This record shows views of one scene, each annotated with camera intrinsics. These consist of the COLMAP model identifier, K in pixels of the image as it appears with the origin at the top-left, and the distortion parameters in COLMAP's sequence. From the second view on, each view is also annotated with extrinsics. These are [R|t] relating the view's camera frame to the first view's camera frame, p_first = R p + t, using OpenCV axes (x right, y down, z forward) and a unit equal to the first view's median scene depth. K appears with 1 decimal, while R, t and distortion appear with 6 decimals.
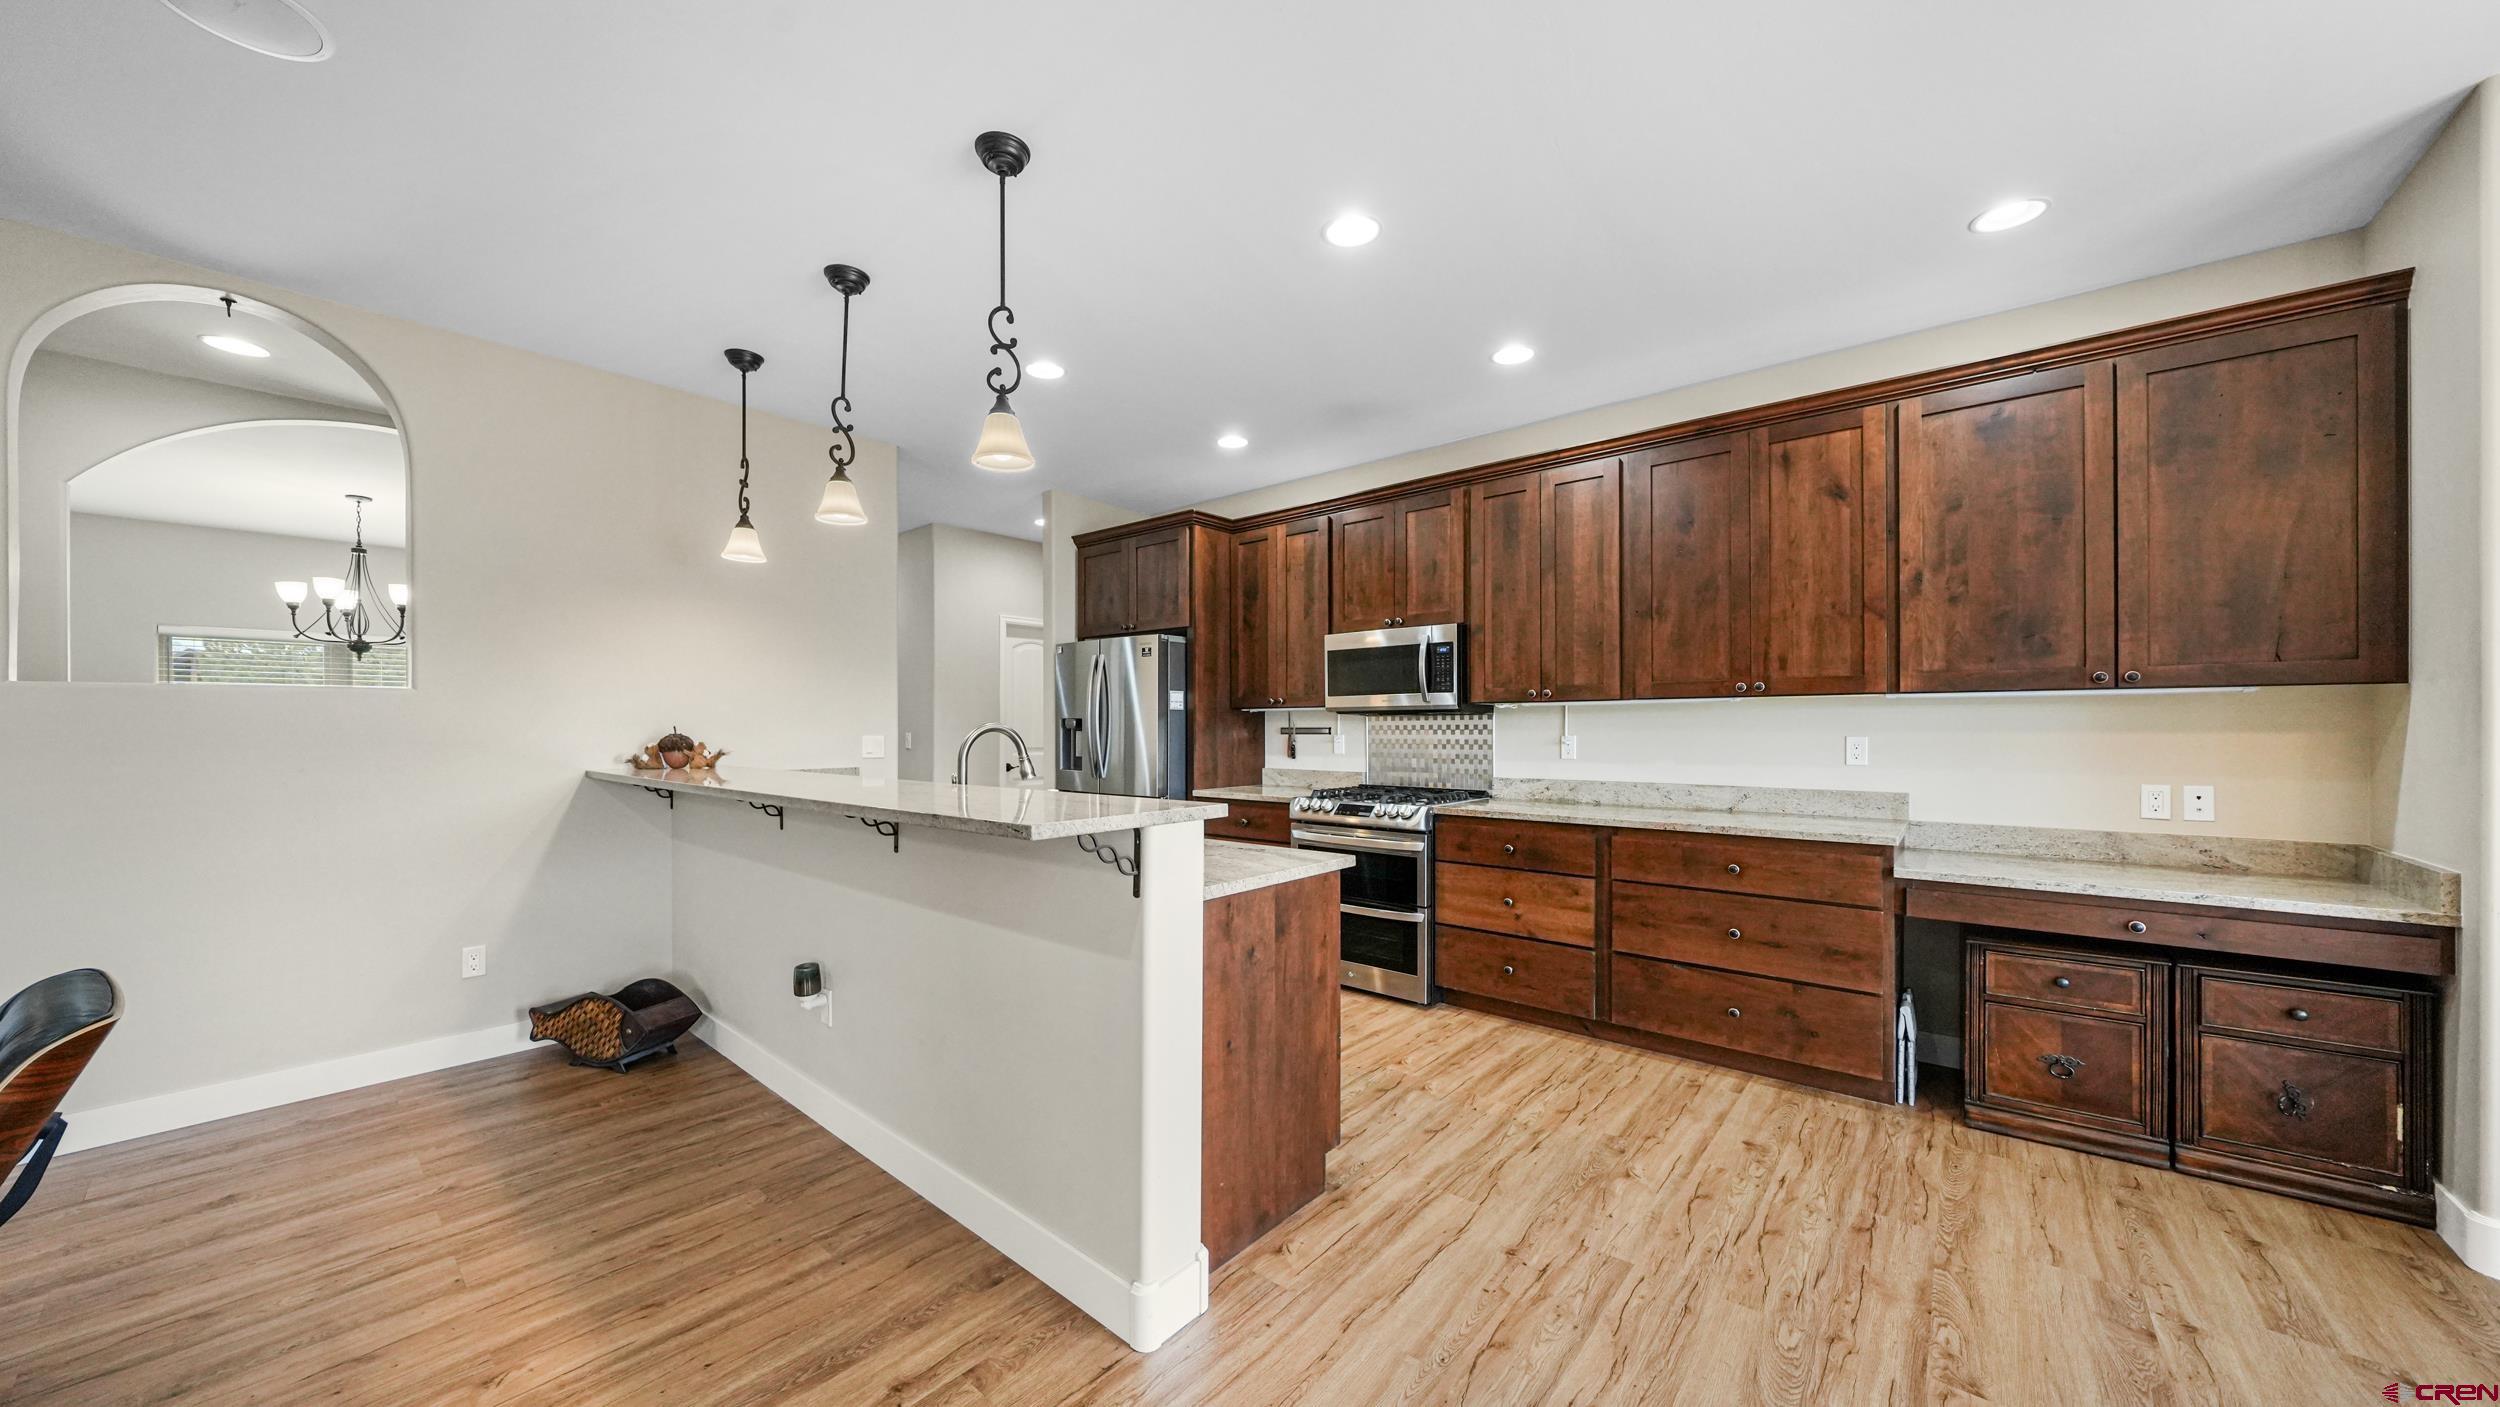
lens RADIAL K [[850.2, 0, 1248.1], [0, 850.2, 721.4], [0, 0, 1]] dist [-0.006736, 0.000714]
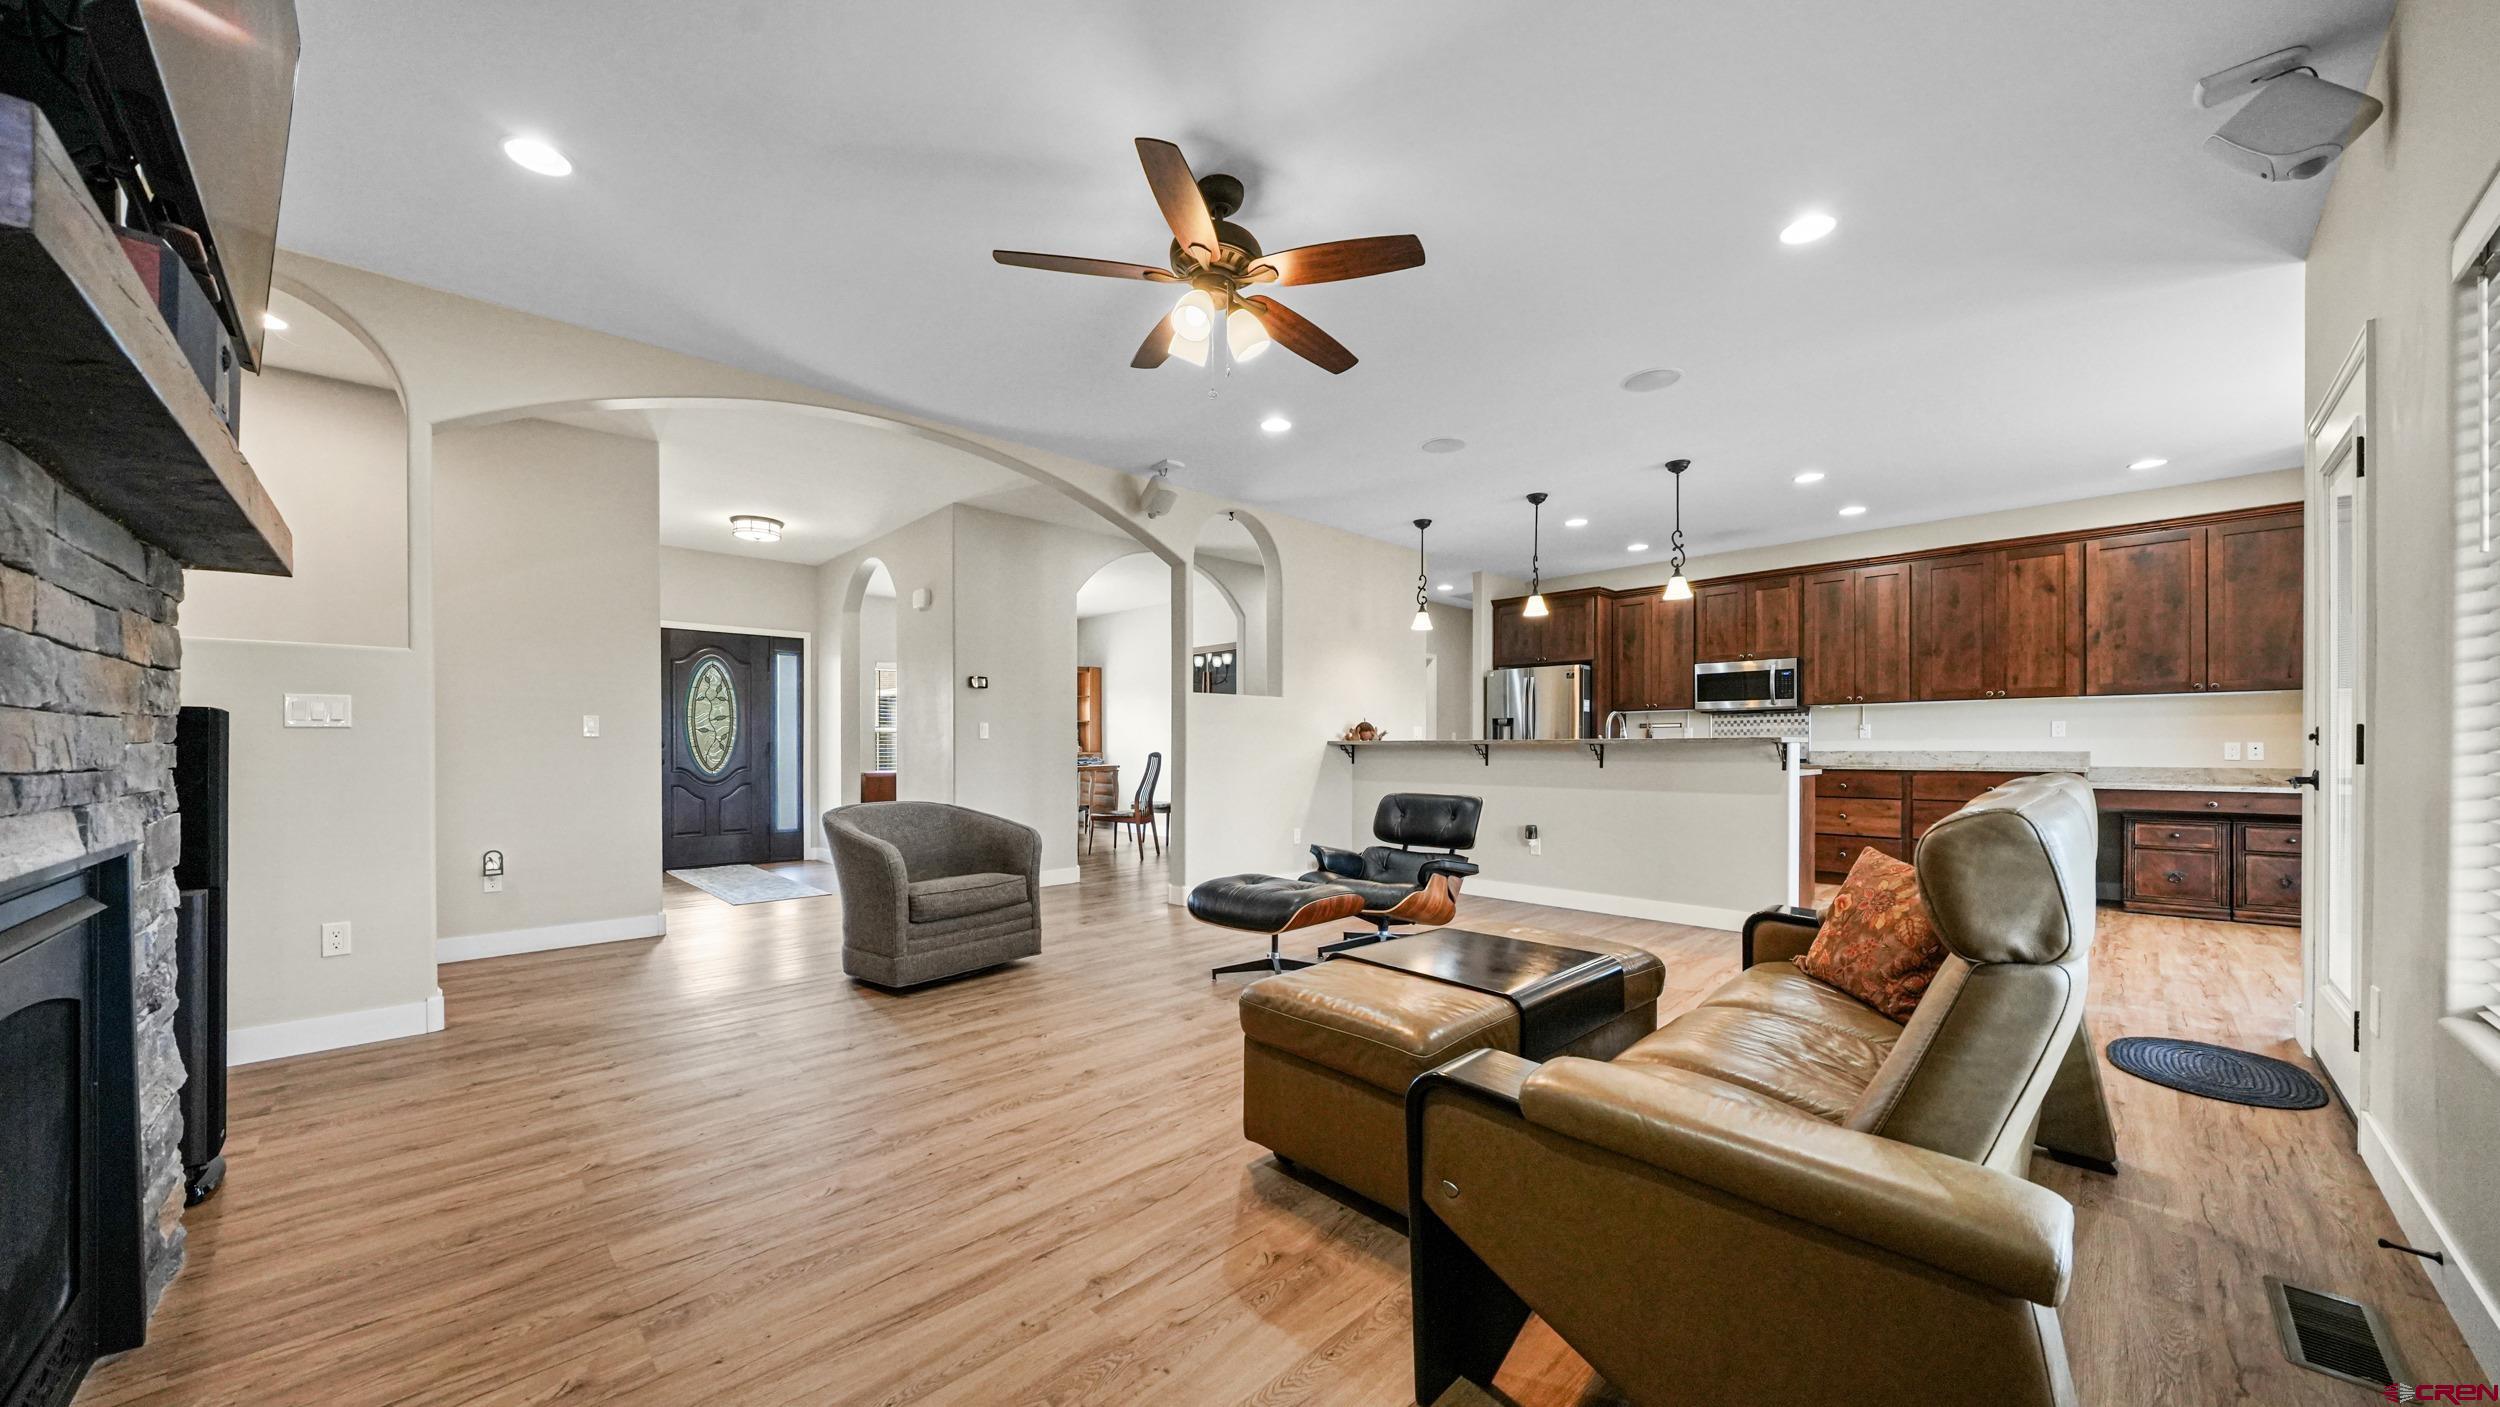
lens RADIAL K [[862.0, 0, 1253.7], [0, 862.0, 742.2], [0, 0, 1]] dist [-0.001378, -0.000022]
pose [[0.995602, 0.000856, -0.093677, -0.811188], [-0.000824, 1.000000, 0.000374, 0.063683], [0.093677, -0.000295, 0.995603, -0.978821]]
